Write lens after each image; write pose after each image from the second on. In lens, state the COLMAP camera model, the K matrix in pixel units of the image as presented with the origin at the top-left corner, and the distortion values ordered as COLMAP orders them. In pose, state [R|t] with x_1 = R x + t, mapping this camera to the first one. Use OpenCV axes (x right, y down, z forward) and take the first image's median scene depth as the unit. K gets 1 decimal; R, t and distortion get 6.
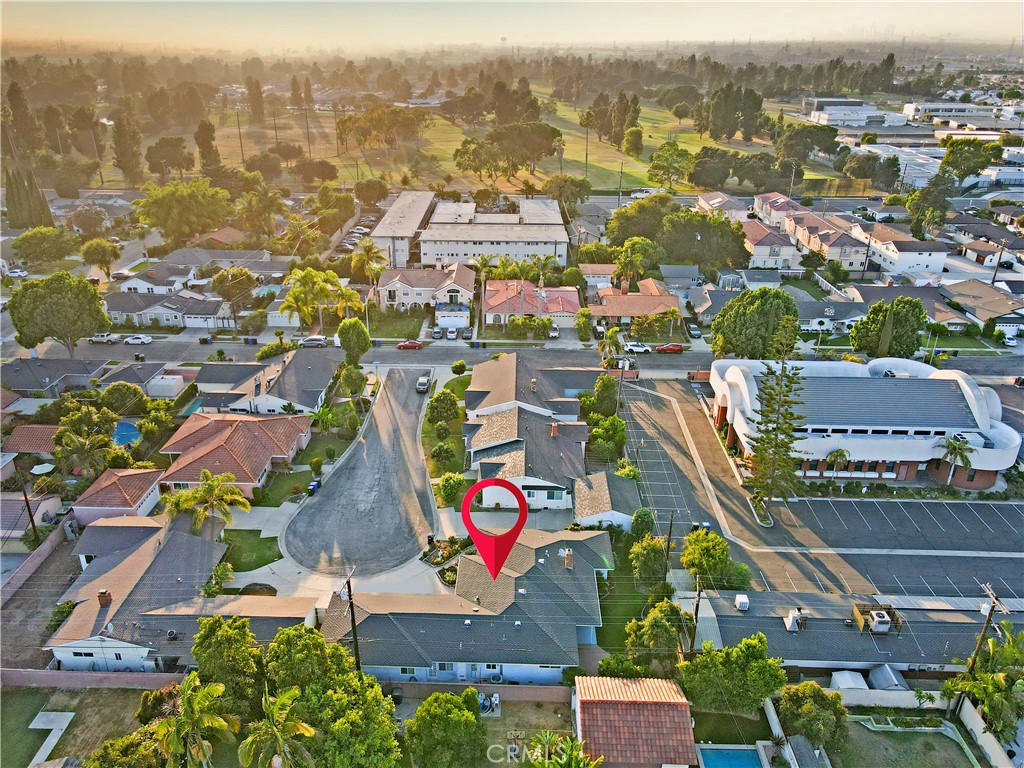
lens RADIAL K [[747.4, 0, 506.0], [0, 747.4, 373.7], [0, 0, 1]] dist [0.011879, 0.001952]
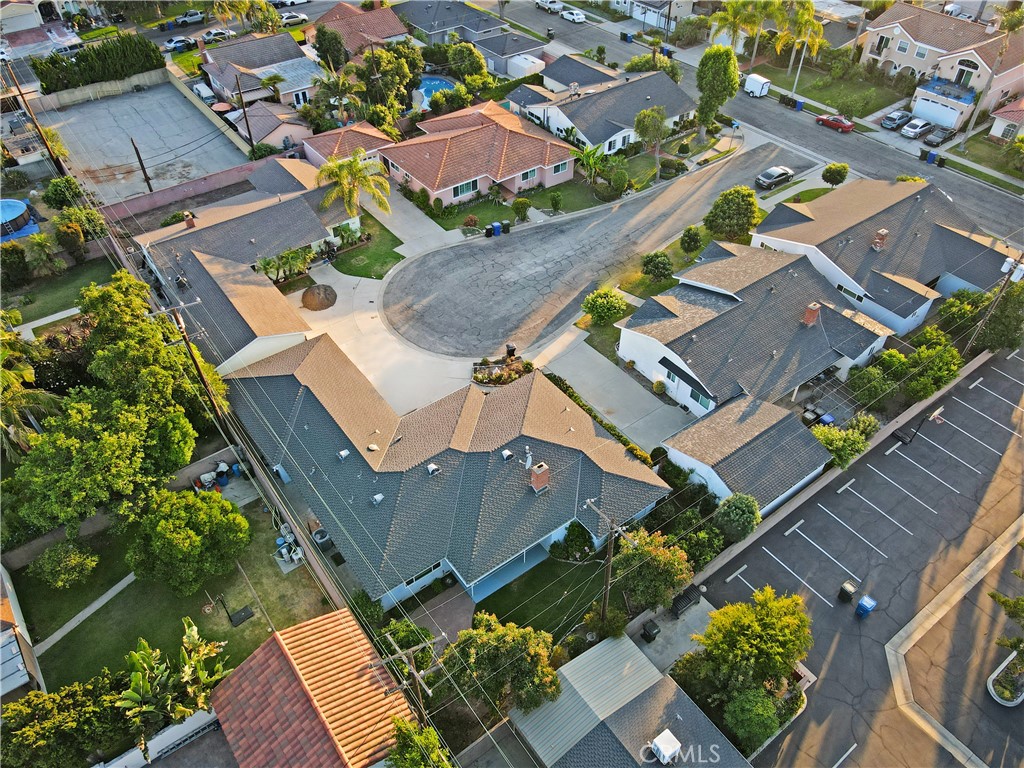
lens RADIAL K [[747.4, 0, 506.0], [0, 747.4, 373.7], [0, 0, 1]] dist [0.011879, 0.001952]
pose [[0.606407, 0.530627, -0.592204, 0.214657], [-0.312483, 0.843875, 0.436153, -0.049807], [0.731181, -0.079433, 0.677544, 0.304302]]
